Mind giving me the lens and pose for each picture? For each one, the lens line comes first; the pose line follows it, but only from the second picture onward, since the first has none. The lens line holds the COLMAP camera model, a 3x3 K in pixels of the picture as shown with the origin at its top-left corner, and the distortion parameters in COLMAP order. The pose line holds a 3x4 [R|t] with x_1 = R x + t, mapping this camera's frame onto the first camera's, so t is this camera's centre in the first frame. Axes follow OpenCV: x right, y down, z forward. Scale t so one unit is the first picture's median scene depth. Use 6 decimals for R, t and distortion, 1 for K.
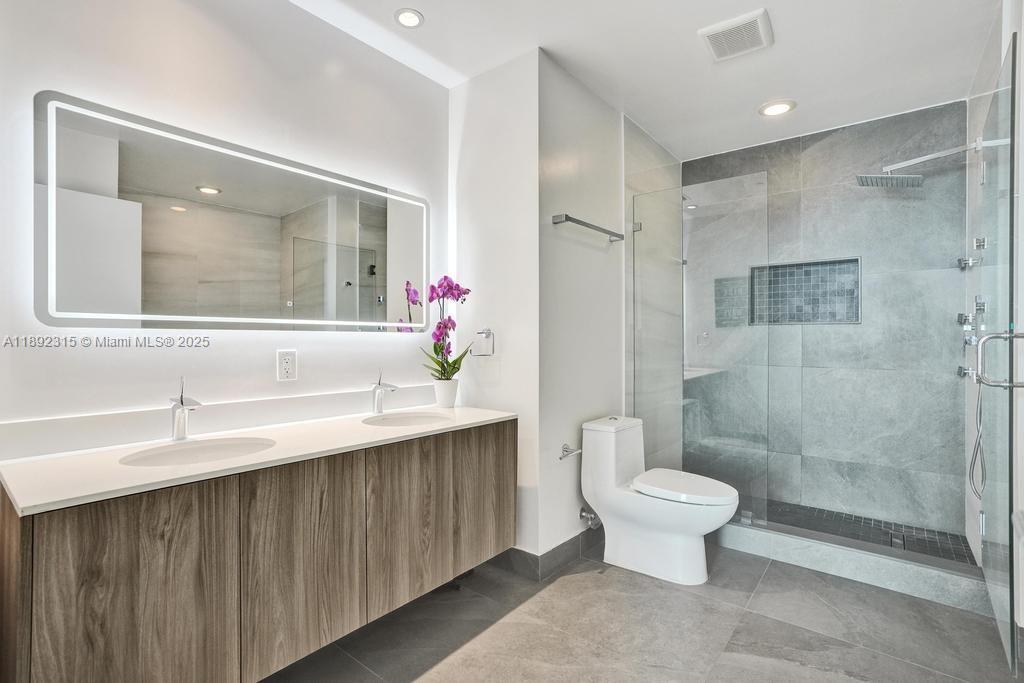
lens RADIAL K [[490.1, 0, 514.1], [0, 490.1, 341.9], [0, 0, 1]] dist [-0.056826, 0.031088]
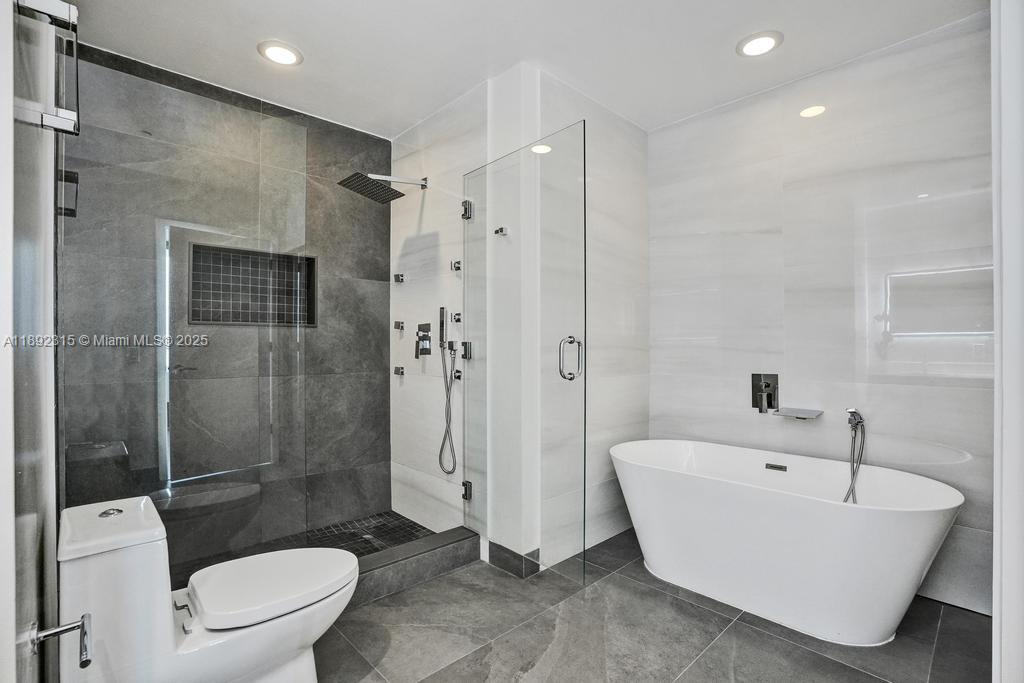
lens RADIAL K [[490.1, 0, 514.1], [0, 490.1, 341.9], [0, 0, 1]] dist [-0.056826, 0.031088]
pose [[0.130354, -0.002332, 0.991465, -0.187613], [0.002818, 0.999994, 0.001982, -0.009492], [-0.991463, 0.002536, 0.130360, 0.500565]]
